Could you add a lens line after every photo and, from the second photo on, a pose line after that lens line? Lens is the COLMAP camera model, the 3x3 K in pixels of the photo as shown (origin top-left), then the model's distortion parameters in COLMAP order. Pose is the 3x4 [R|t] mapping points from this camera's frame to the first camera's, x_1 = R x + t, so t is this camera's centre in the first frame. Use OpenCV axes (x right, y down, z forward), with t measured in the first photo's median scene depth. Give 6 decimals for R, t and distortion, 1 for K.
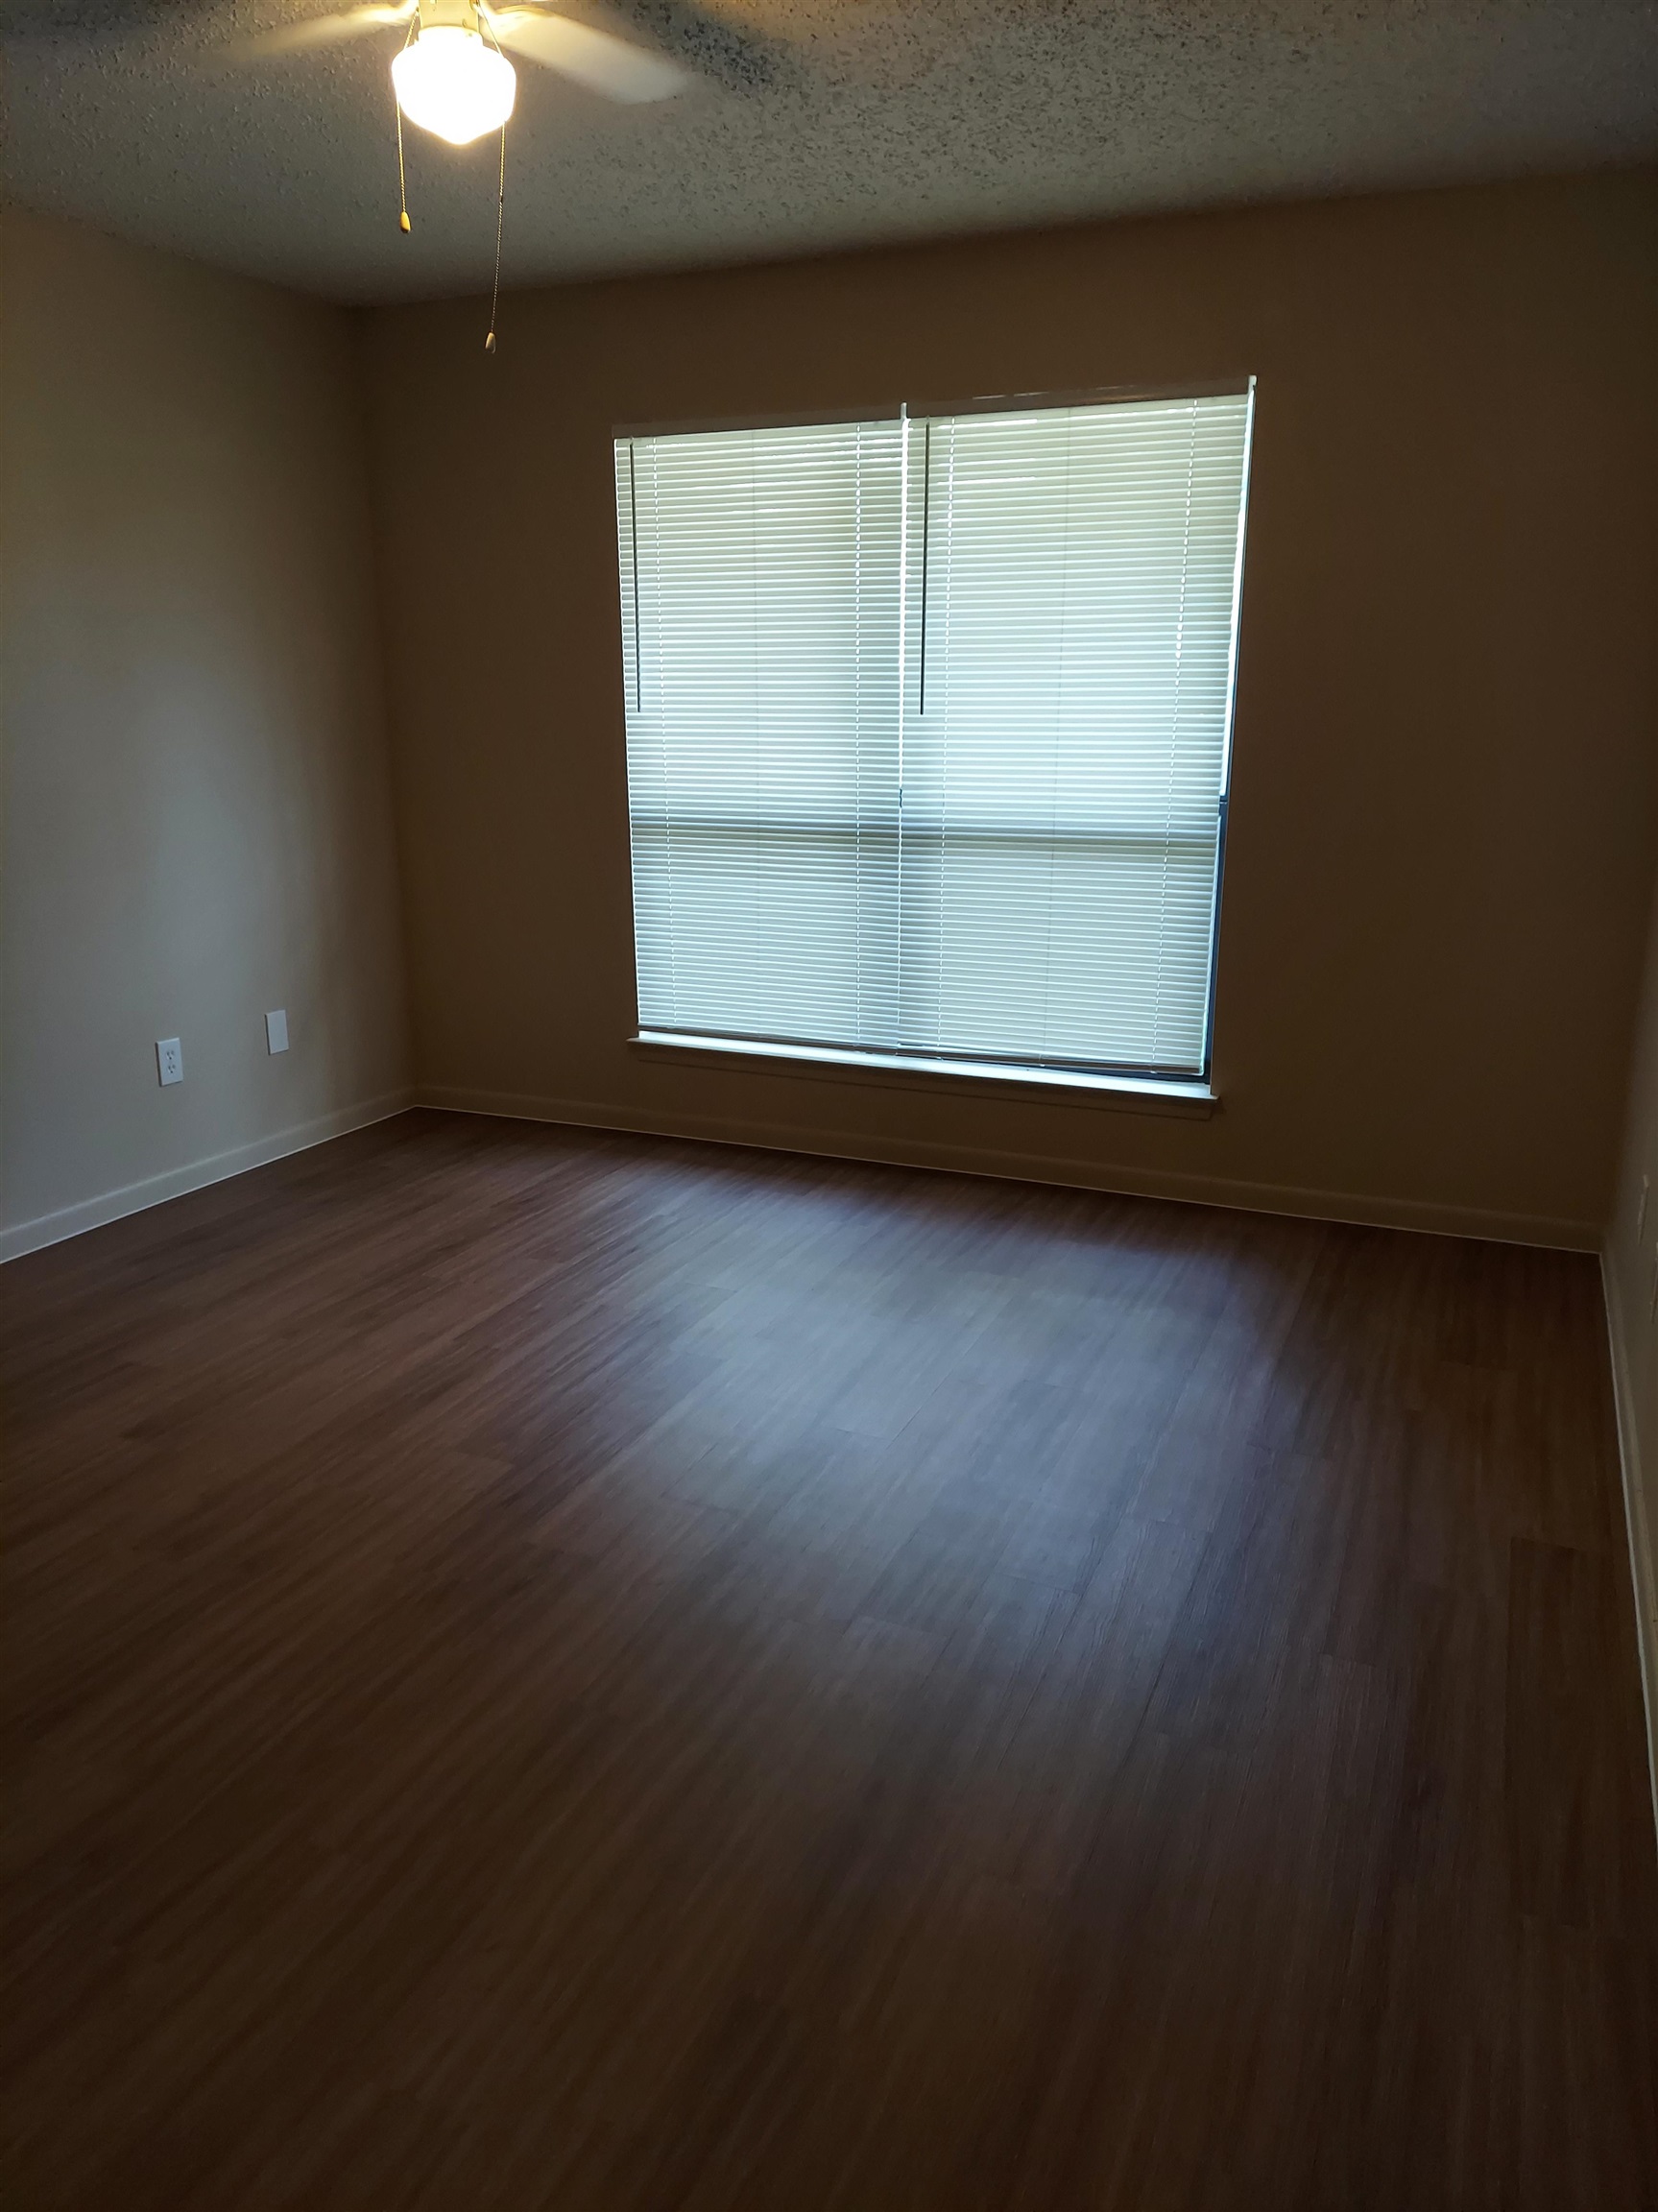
lens RADIAL K [[1581.1, 0, 829.0], [0, 1581.1, 1106.0], [0, 0, 1]] dist [0.013098, 0.000118]
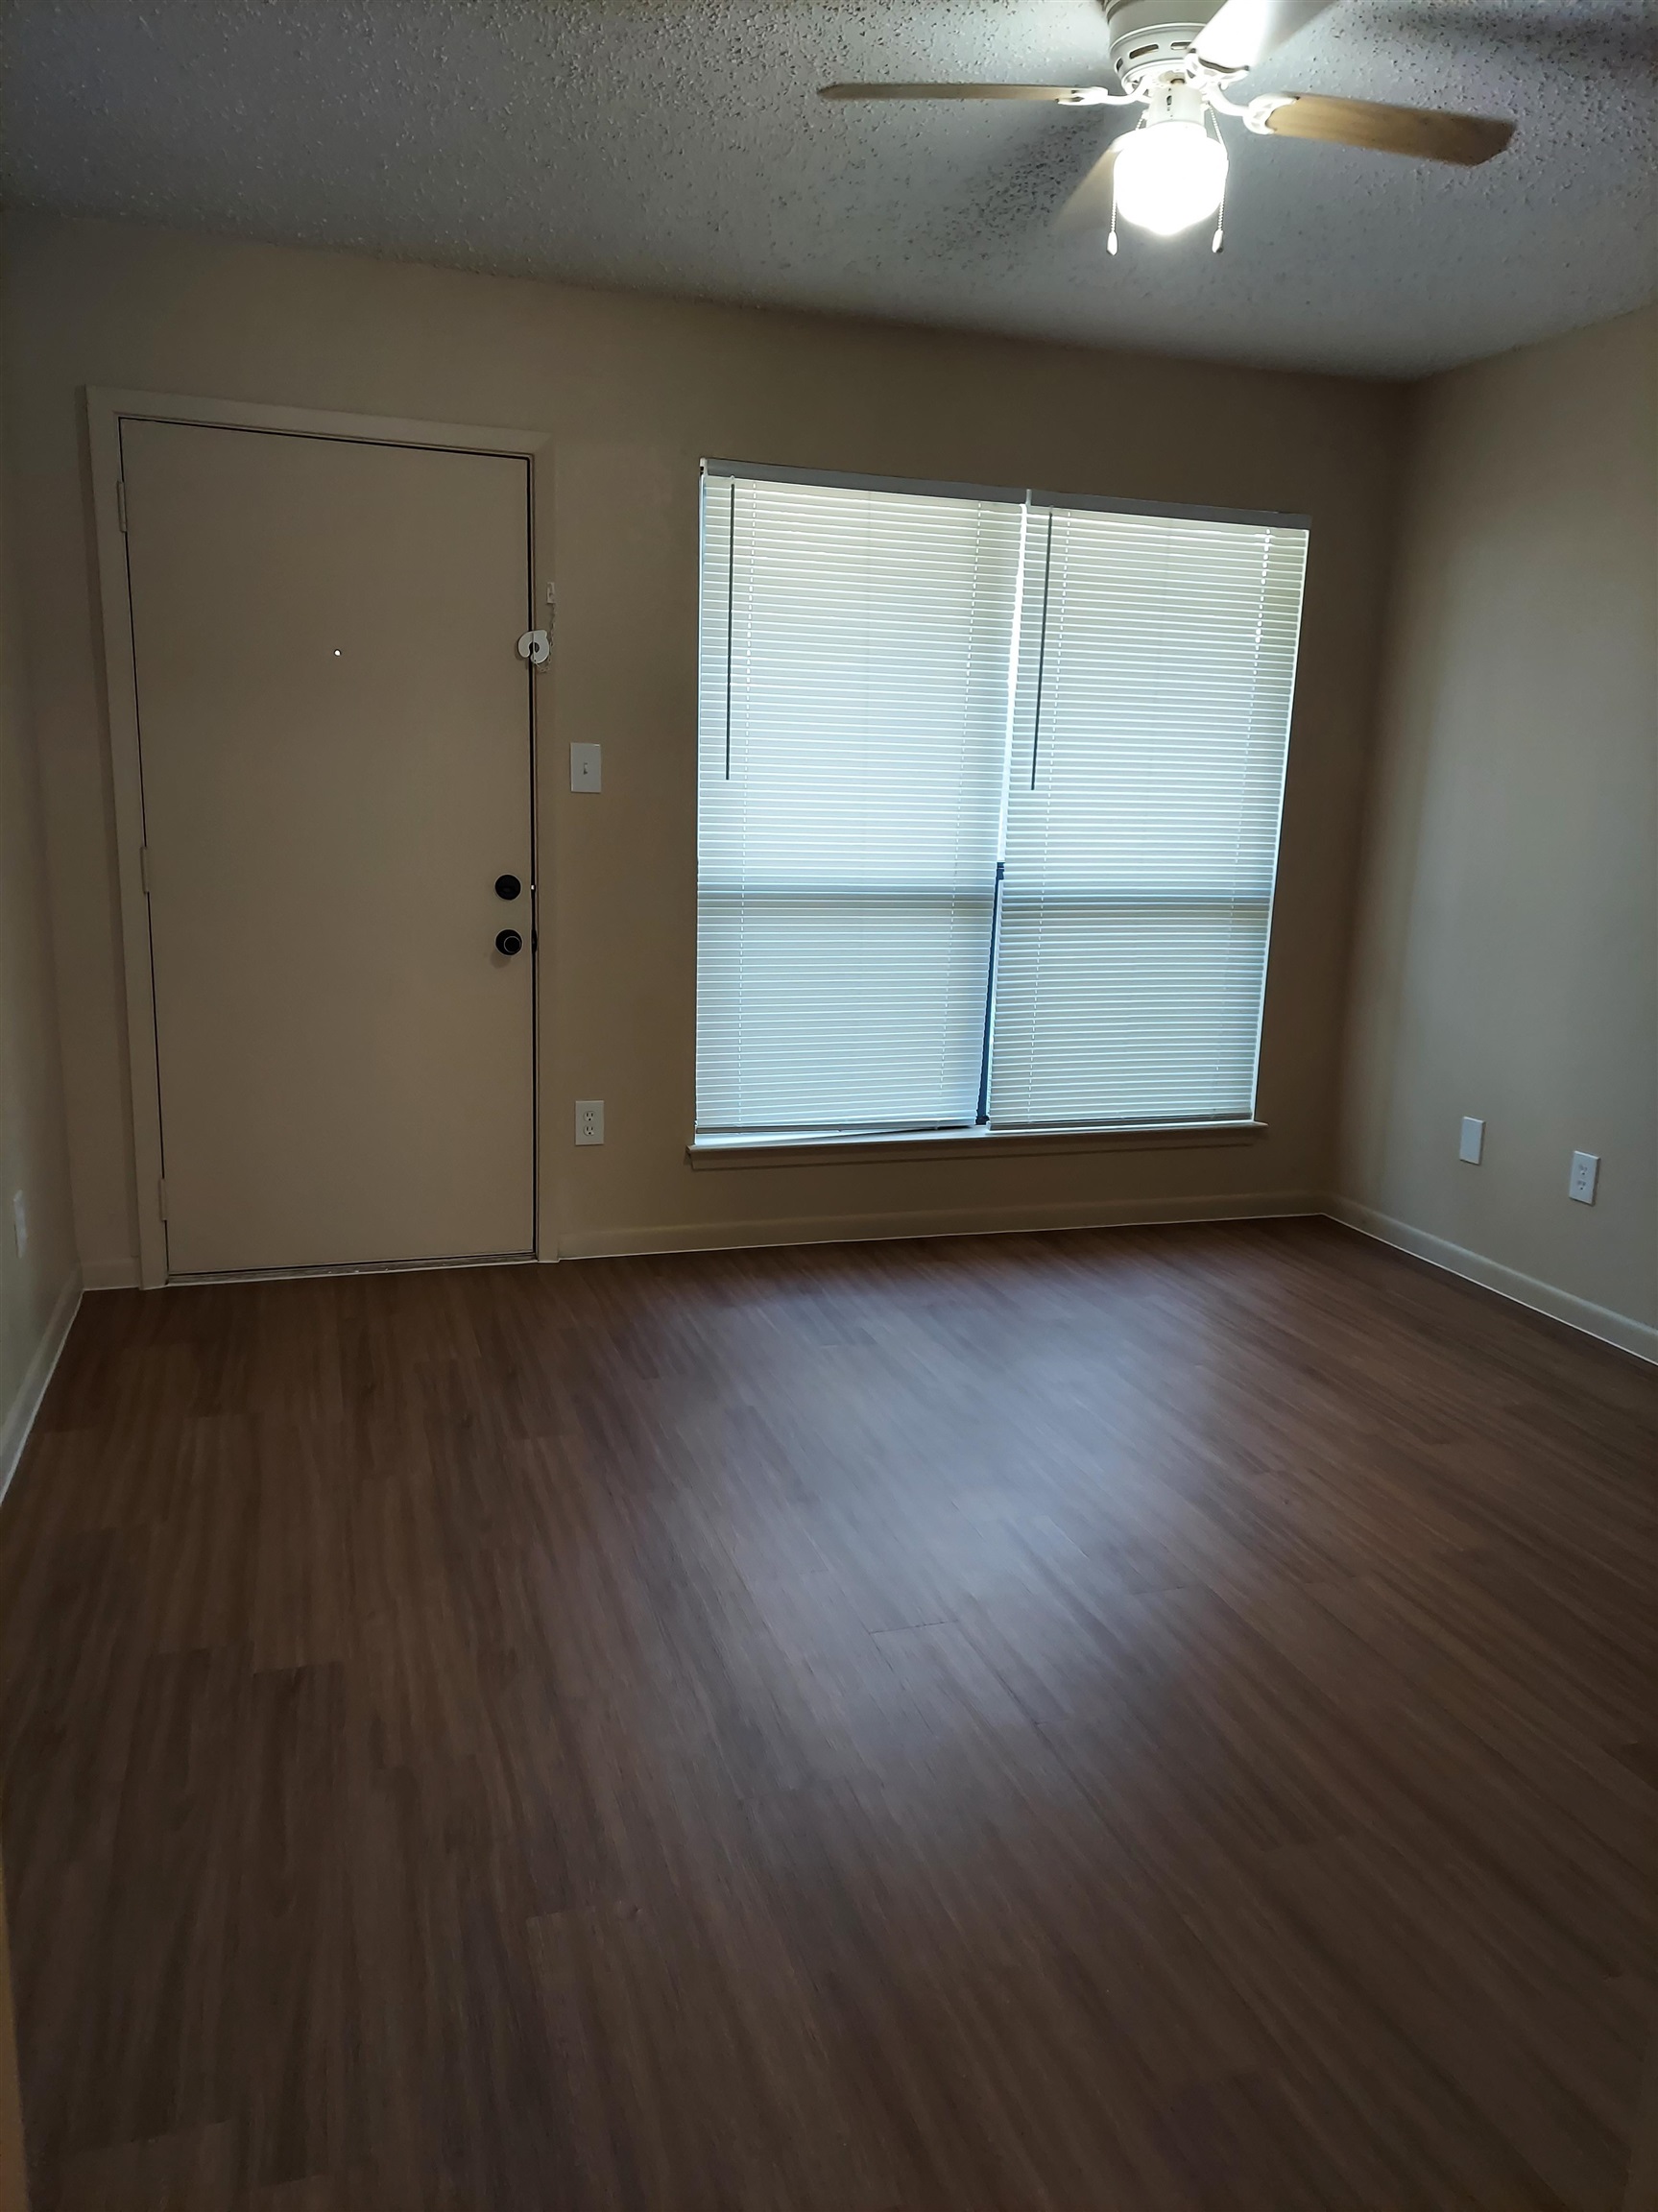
lens RADIAL K [[1607.4, 0, 840.3], [0, 1607.4, 1050.5], [0, 0, 1]] dist [0.138907, -0.136288]
pose [[0.743621, -0.091438, 0.662319, -1.185227], [0.132948, 0.991045, -0.012447, -0.131284], [-0.655250, 0.097310, 0.749119, 0.490902]]
